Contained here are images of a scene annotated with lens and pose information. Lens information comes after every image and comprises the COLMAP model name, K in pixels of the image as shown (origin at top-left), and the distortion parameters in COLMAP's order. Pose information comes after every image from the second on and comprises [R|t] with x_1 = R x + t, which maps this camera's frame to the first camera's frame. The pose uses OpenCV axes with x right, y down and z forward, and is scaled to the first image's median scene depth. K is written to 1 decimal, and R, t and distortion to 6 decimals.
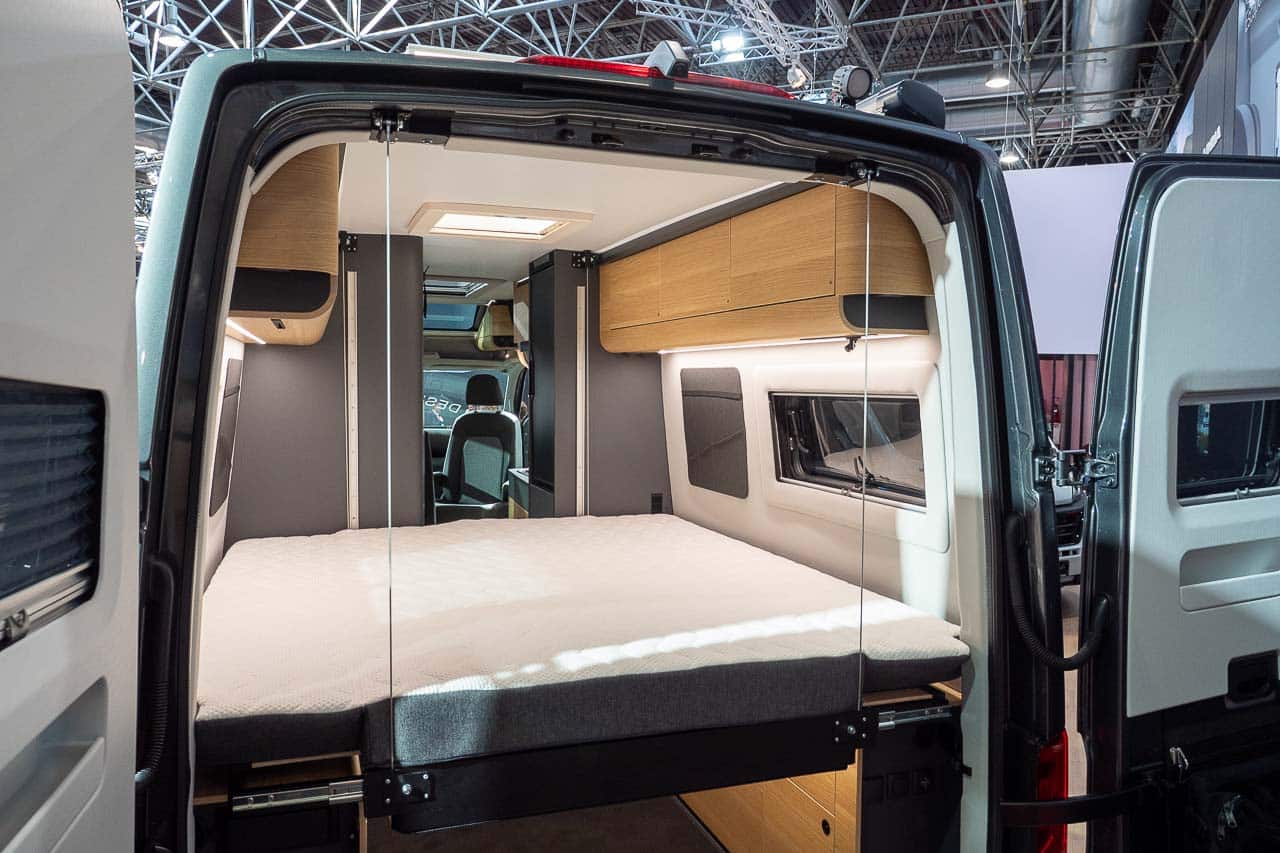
lens RADIAL K [[908.9, 0, 635.4], [0, 908.9, 433.9], [0, 0, 1]] dist [-0.024548, 0.009250]
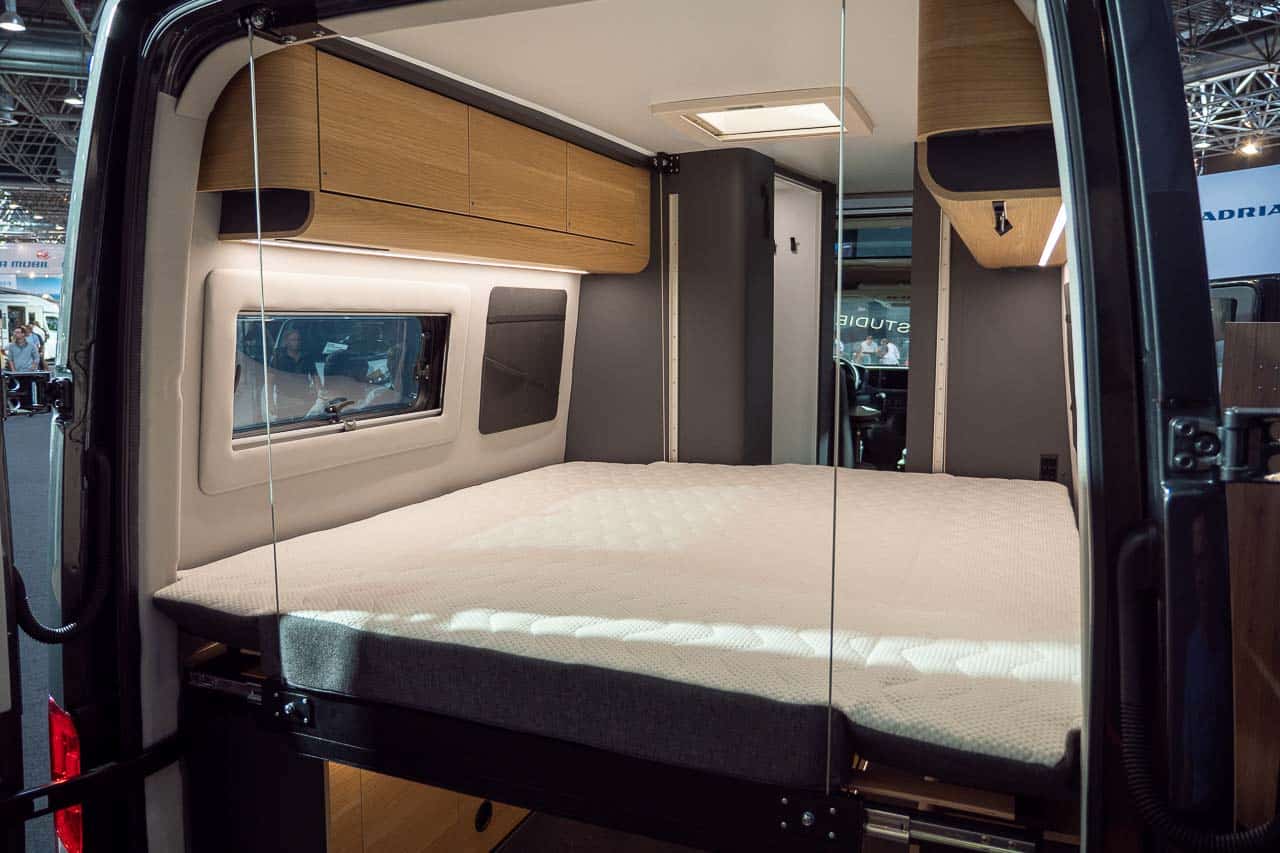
lens RADIAL K [[908.9, 0, 635.4], [0, 908.9, 433.9], [0, 0, 1]] dist [-0.024548, 0.009250]
pose [[0.740012, 0.071382, -0.668795, 0.477260], [-0.030207, 0.996876, 0.072976, 0.006724], [0.671915, -0.033801, 0.739857, 0.378720]]
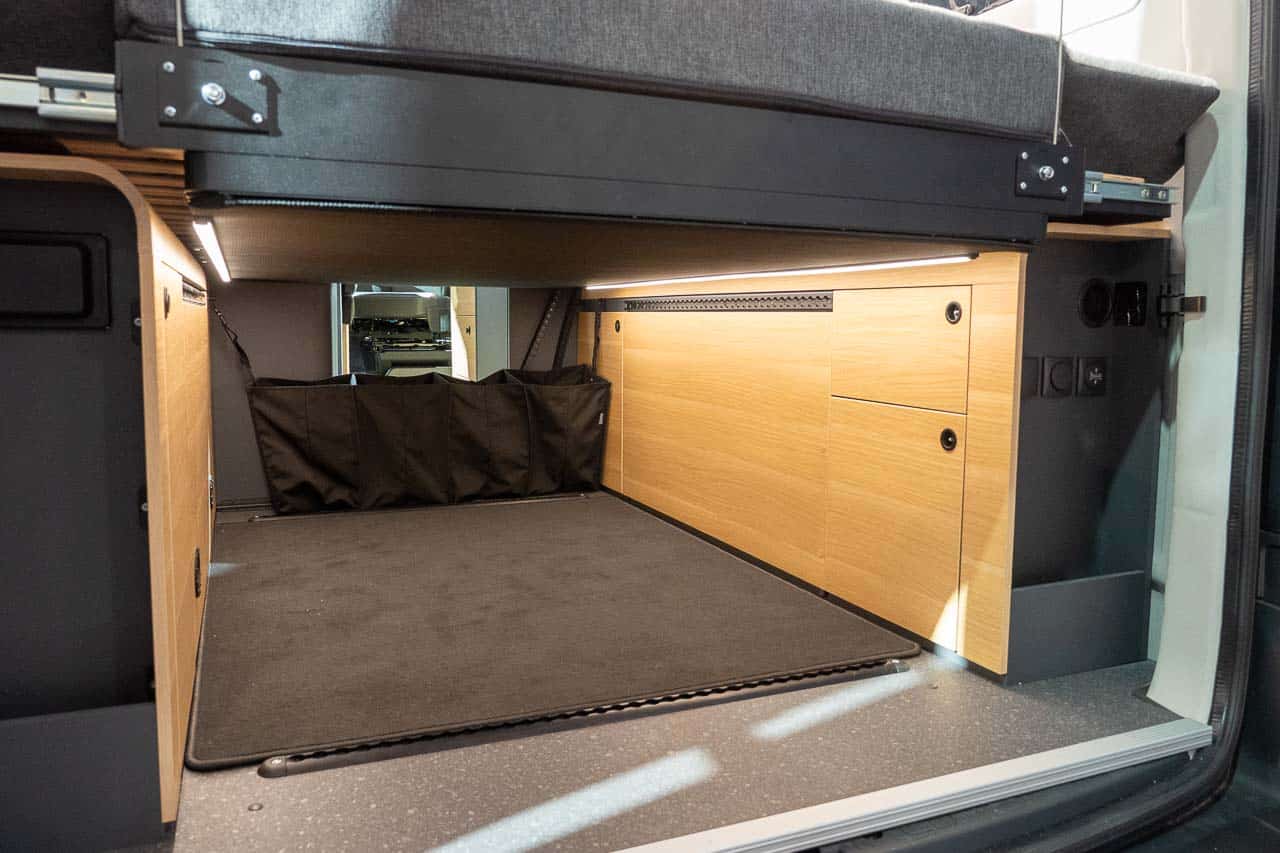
lens RADIAL K [[908.9, 0, 635.4], [0, 908.9, 433.9], [0, 0, 1]] dist [-0.024548, 0.009250]
pose [[0.998636, -0.010688, 0.051098, -0.043931], [0.007428, 0.997949, 0.063576, 0.385271], [-0.051673, -0.063109, 0.996668, 0.367806]]
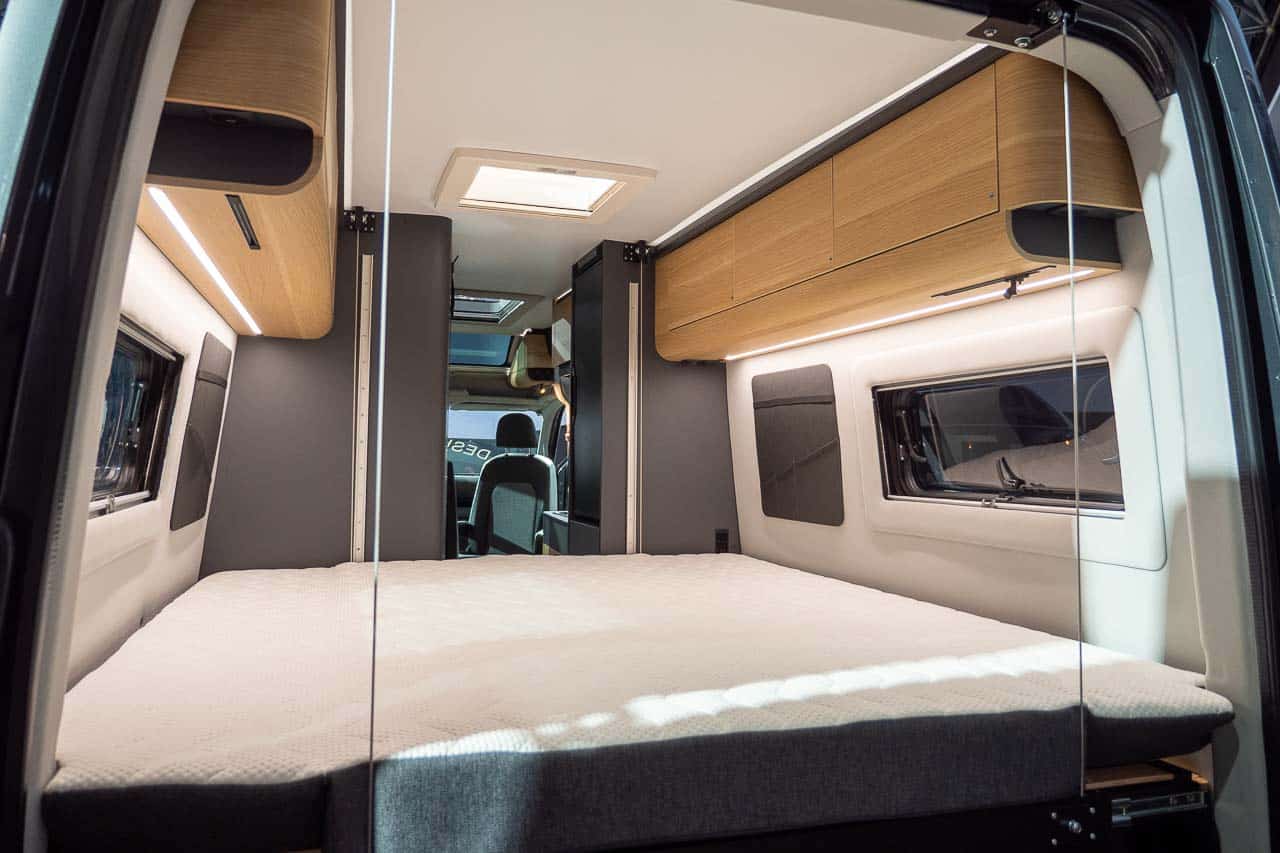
lens RADIAL K [[922.1, 0, 636.1], [0, 922.1, 393.3], [0, 0, 1]] dist [-0.024659, 0.000278]
pose [[0.999457, 0.001195, -0.032937, -0.048630], [-0.005294, 0.992184, -0.124671, 0.084431], [0.032531, 0.124777, 0.991651, 0.250988]]
